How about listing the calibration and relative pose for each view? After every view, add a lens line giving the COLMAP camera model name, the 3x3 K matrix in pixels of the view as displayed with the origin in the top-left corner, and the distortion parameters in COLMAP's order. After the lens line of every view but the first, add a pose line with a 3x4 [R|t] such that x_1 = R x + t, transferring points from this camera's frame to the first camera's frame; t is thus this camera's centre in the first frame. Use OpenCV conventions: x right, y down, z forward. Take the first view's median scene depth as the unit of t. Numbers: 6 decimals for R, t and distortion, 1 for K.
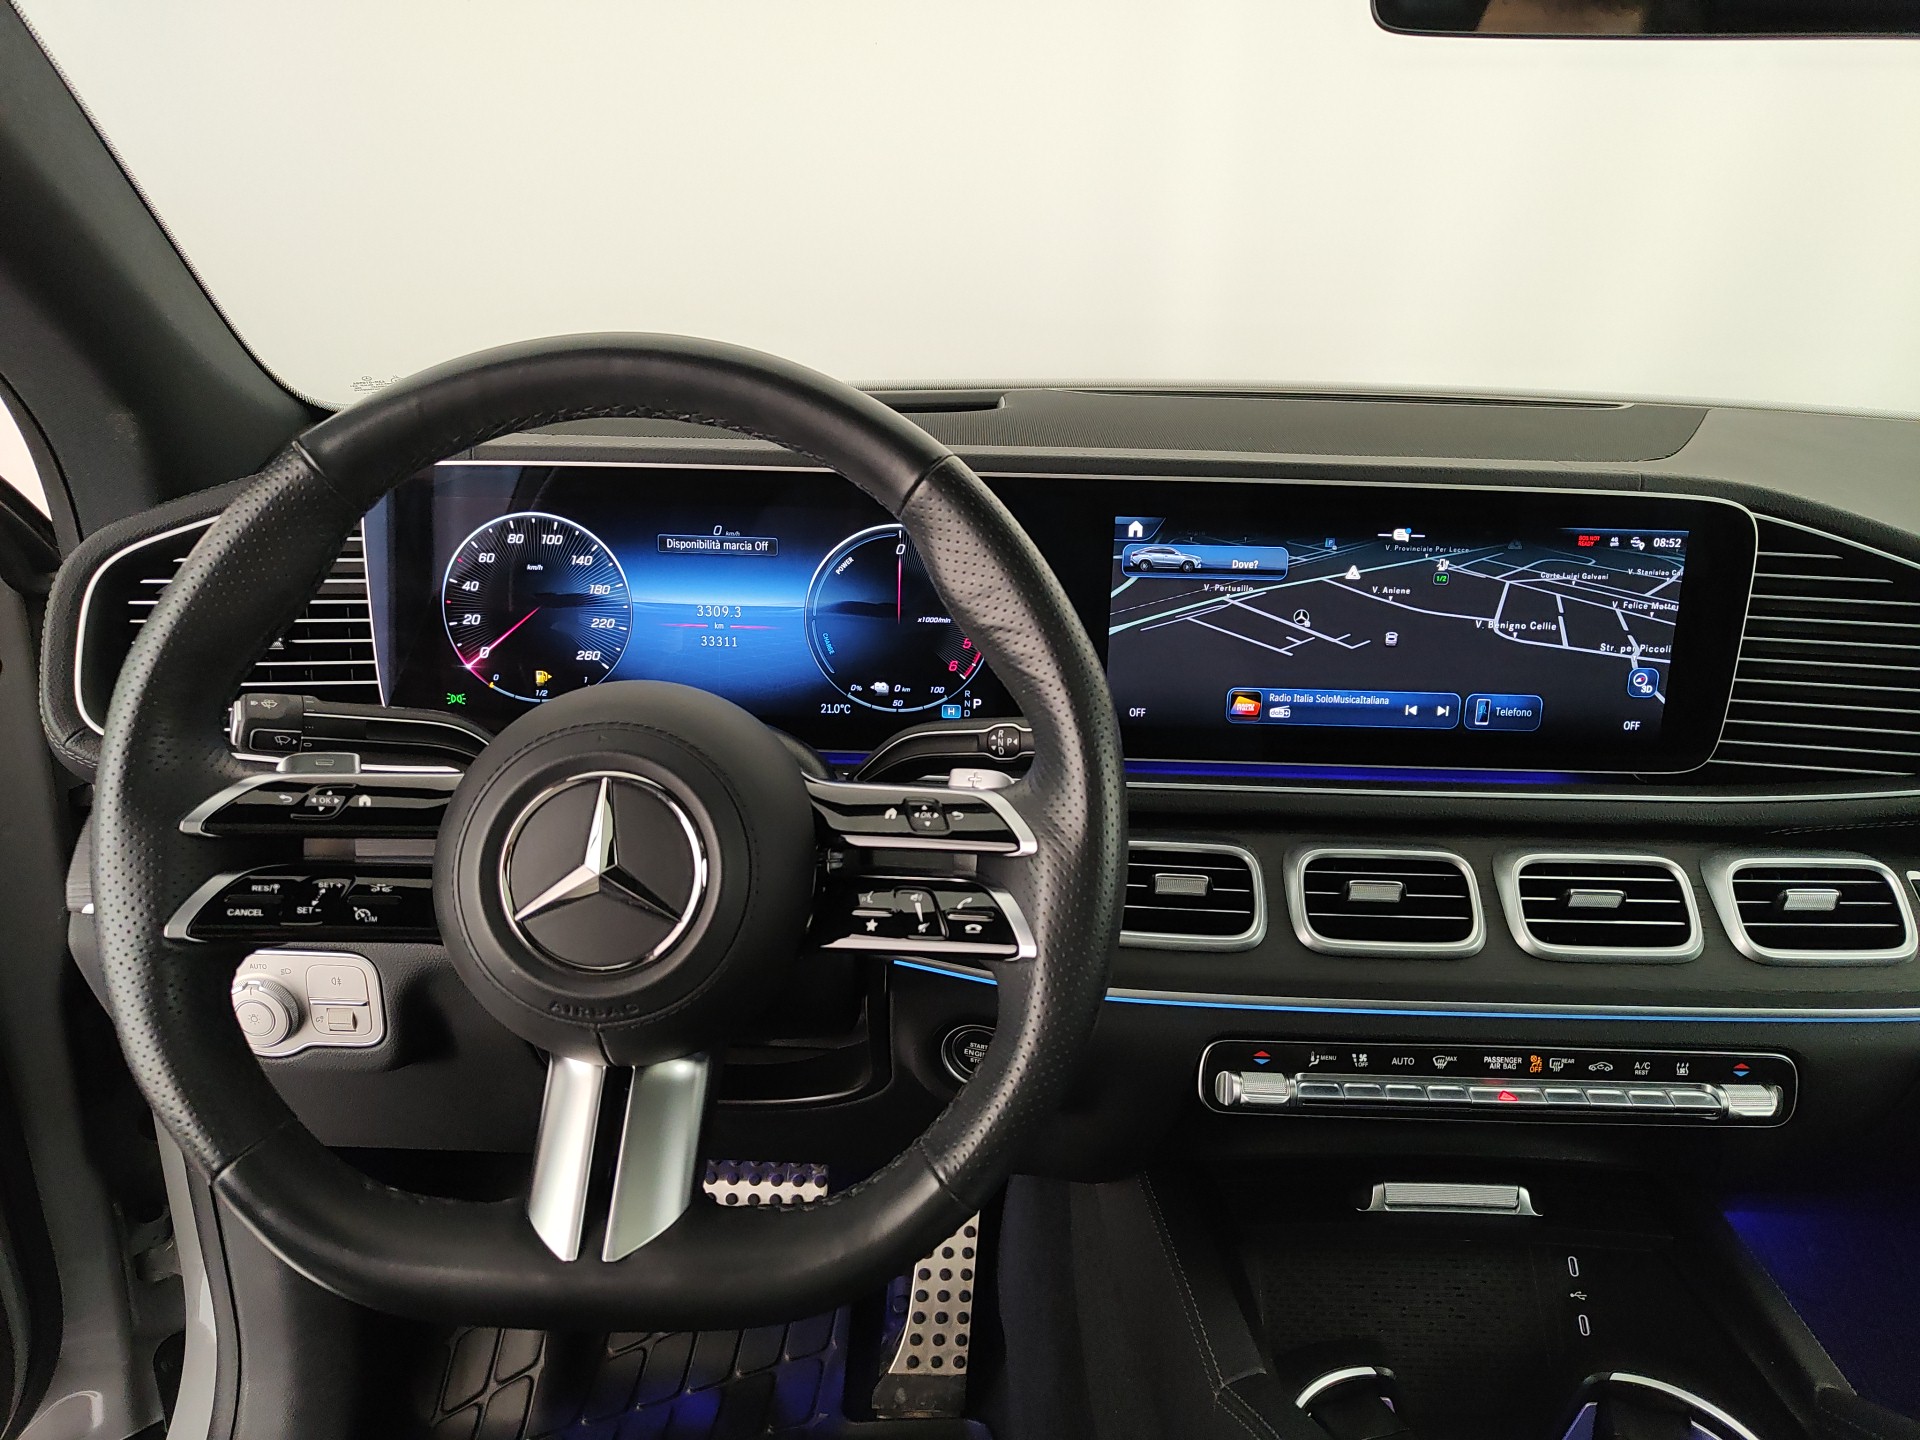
lens RADIAL K [[1375.1, 0, 945.7], [0, 1375.1, 708.3], [0, 0, 1]] dist [0.009946, -0.010981]
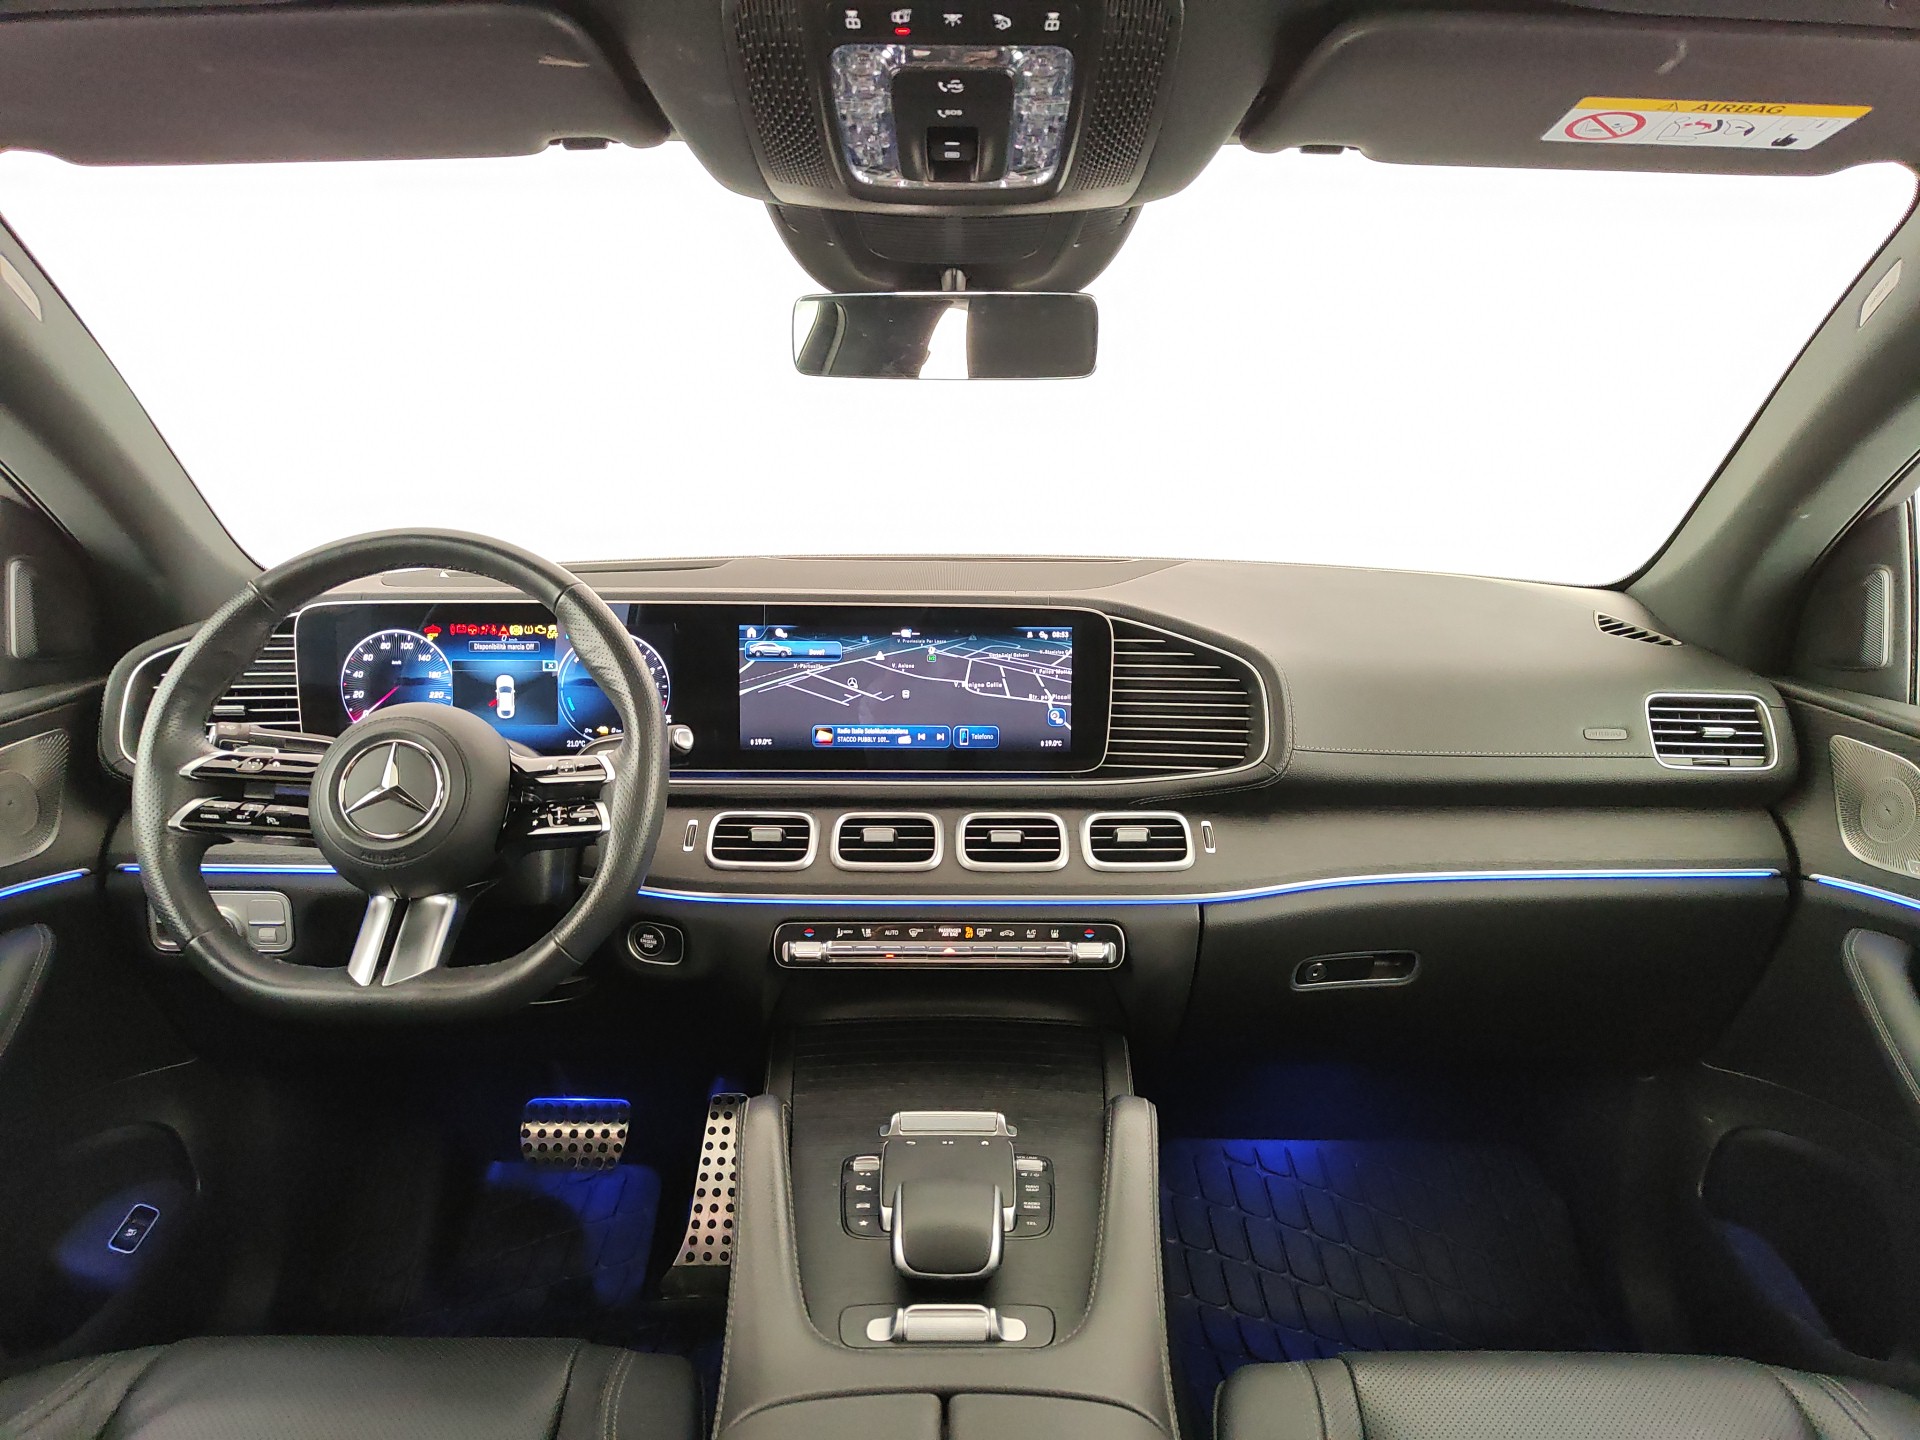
lens RADIAL K [[1375.1, 0, 969.6], [0, 1375.1, 684.8], [0, 0, 1]] dist [0.009946, -0.010981]
pose [[0.999640, -0.020571, 0.017240, 0.376755], [0.022898, 0.988736, -0.147908, 0.191747], [-0.014003, 0.148250, 0.988851, -0.681631]]
